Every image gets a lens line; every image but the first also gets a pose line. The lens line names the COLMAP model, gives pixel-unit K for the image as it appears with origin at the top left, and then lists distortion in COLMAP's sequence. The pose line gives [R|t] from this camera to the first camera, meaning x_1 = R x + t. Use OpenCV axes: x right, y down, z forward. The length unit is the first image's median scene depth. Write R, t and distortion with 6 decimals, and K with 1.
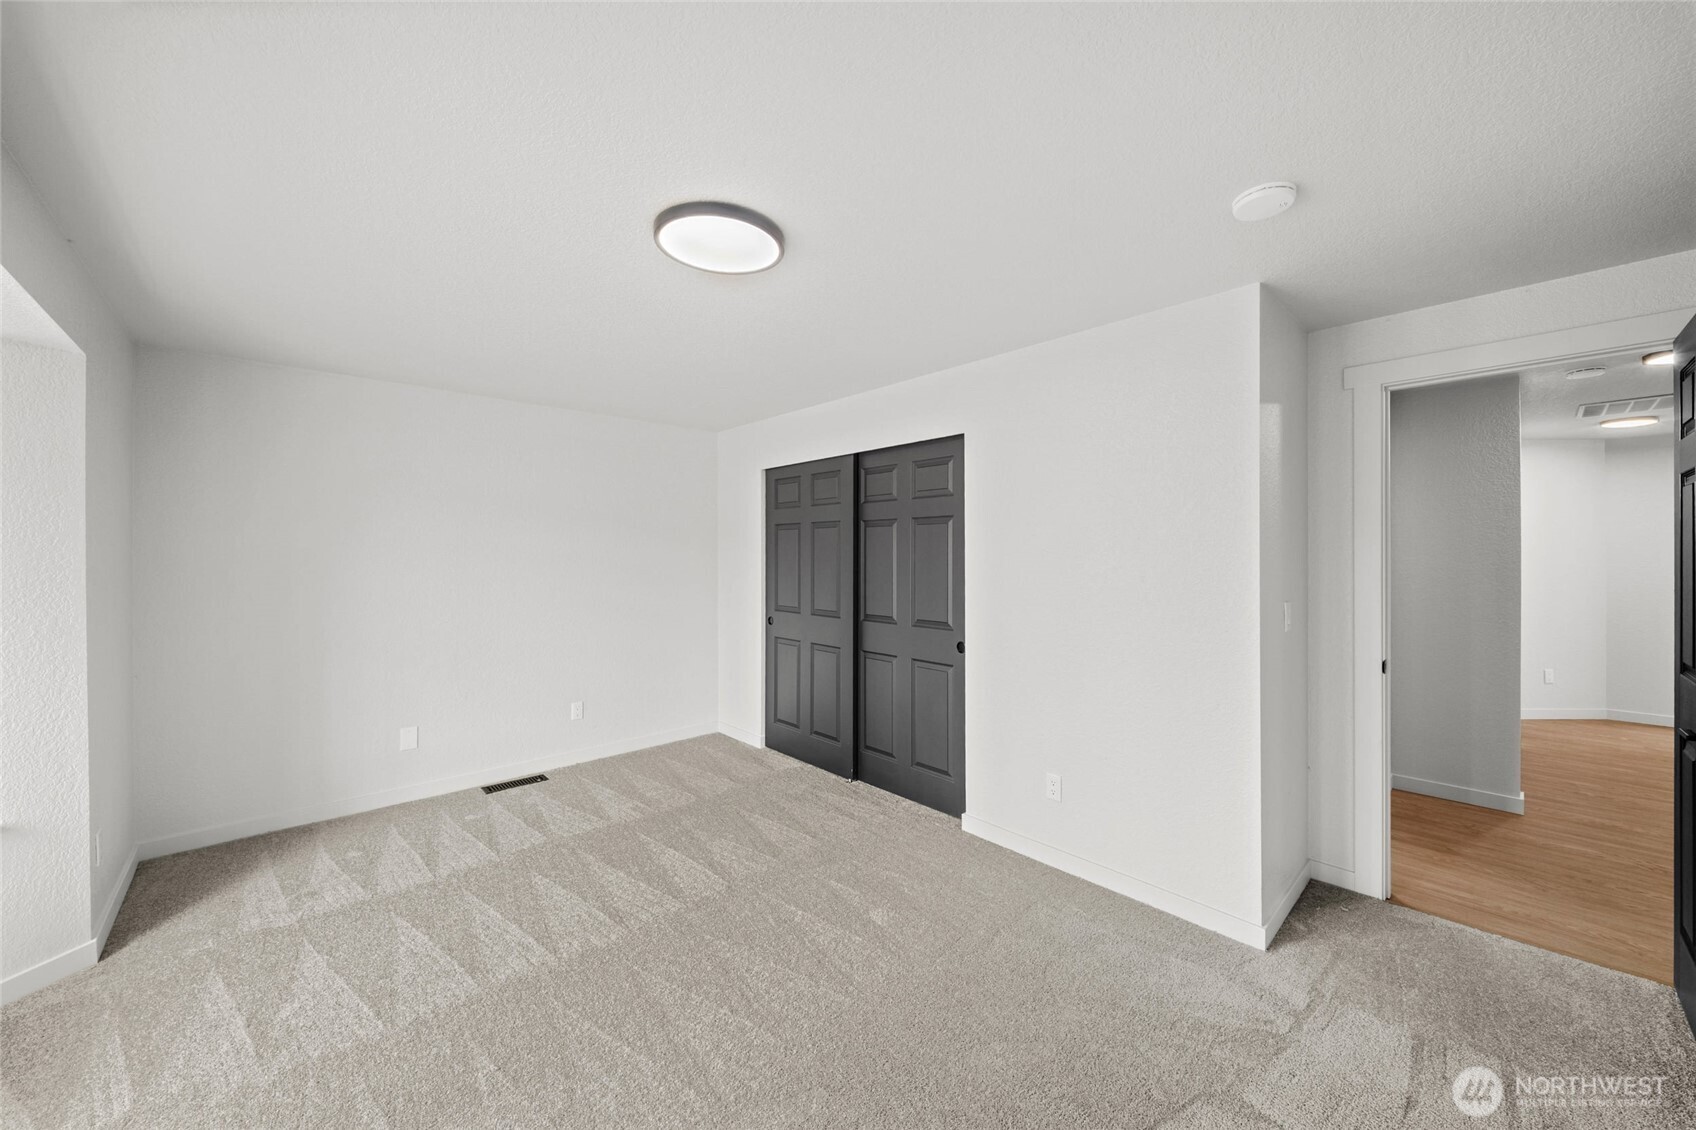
lens RADIAL K [[608.7, 0, 851.2], [0, 608.7, 546.1], [0, 0, 1]] dist [0.003564, -0.003673]
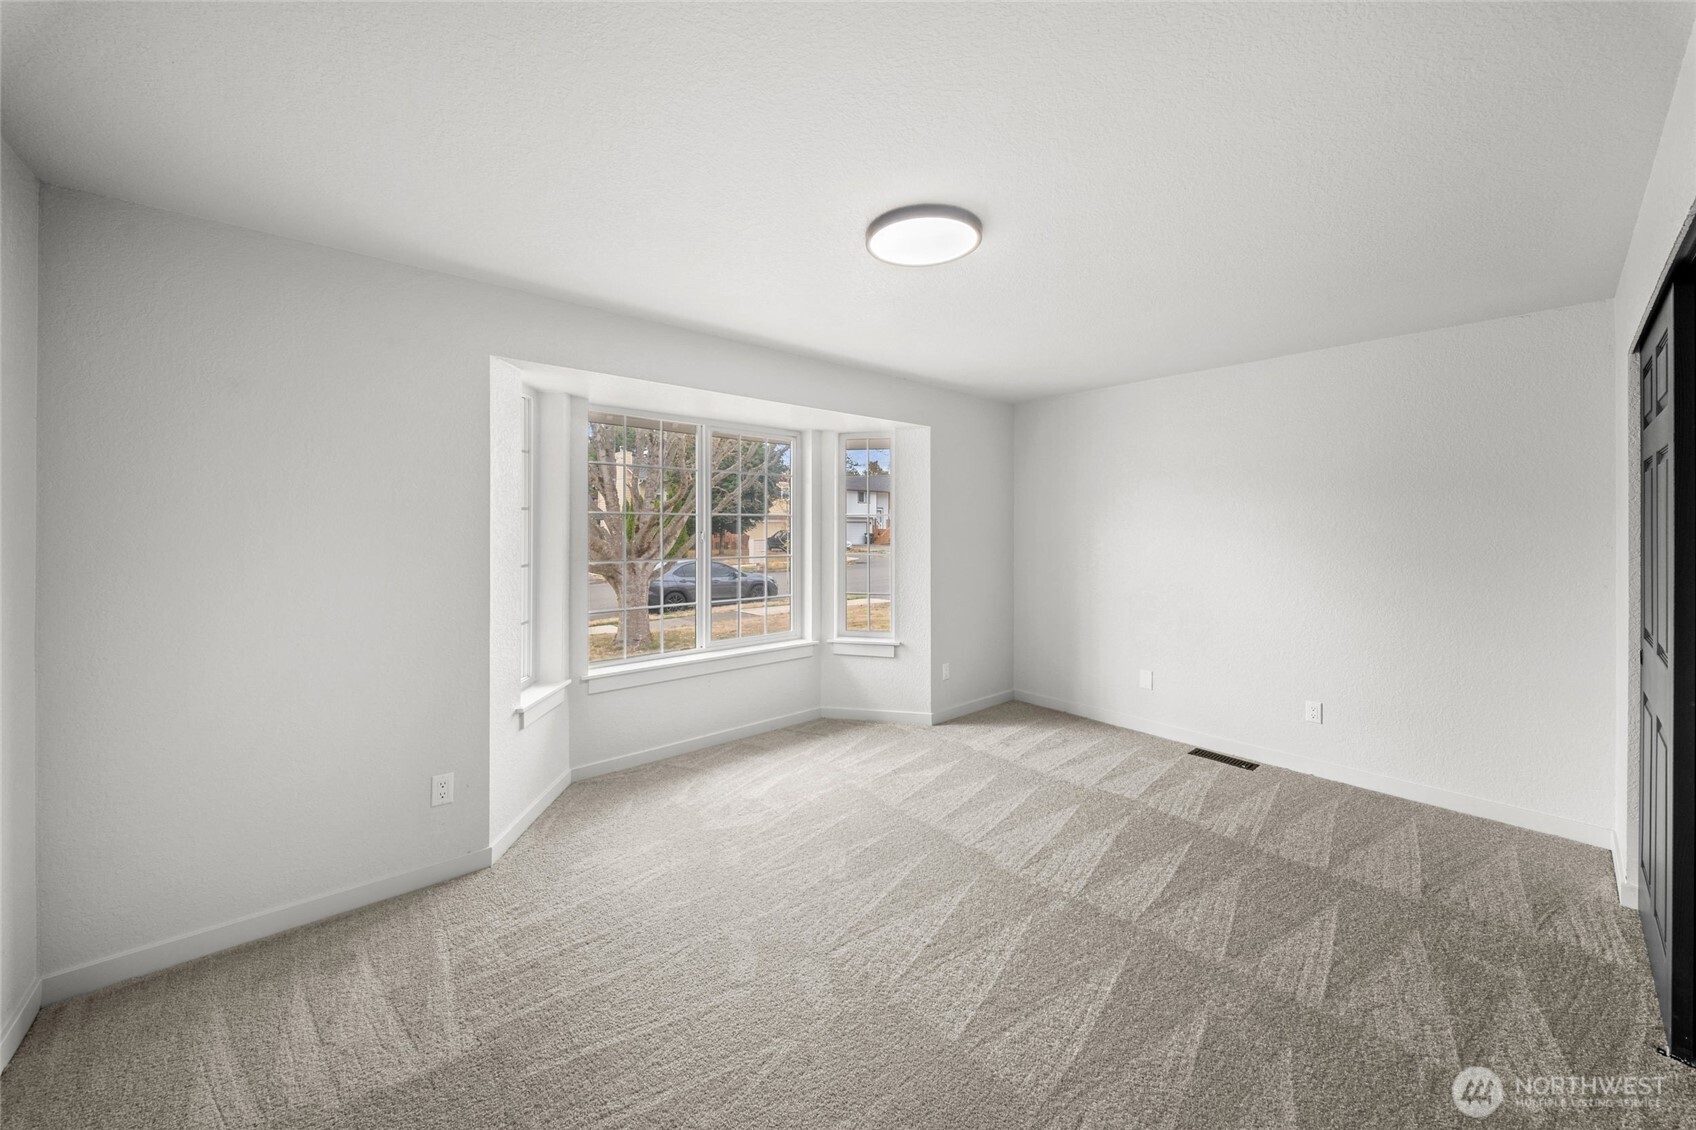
lens RADIAL K [[608.7, 0, 851.2], [0, 608.7, 546.1], [0, 0, 1]] dist [0.003564, -0.003673]
pose [[-0.040714, 0.029491, -0.998736, 0.500488], [0.012963, 0.999496, 0.028985, 0.024328], [0.999087, -0.011766, -0.041076, 0.547962]]
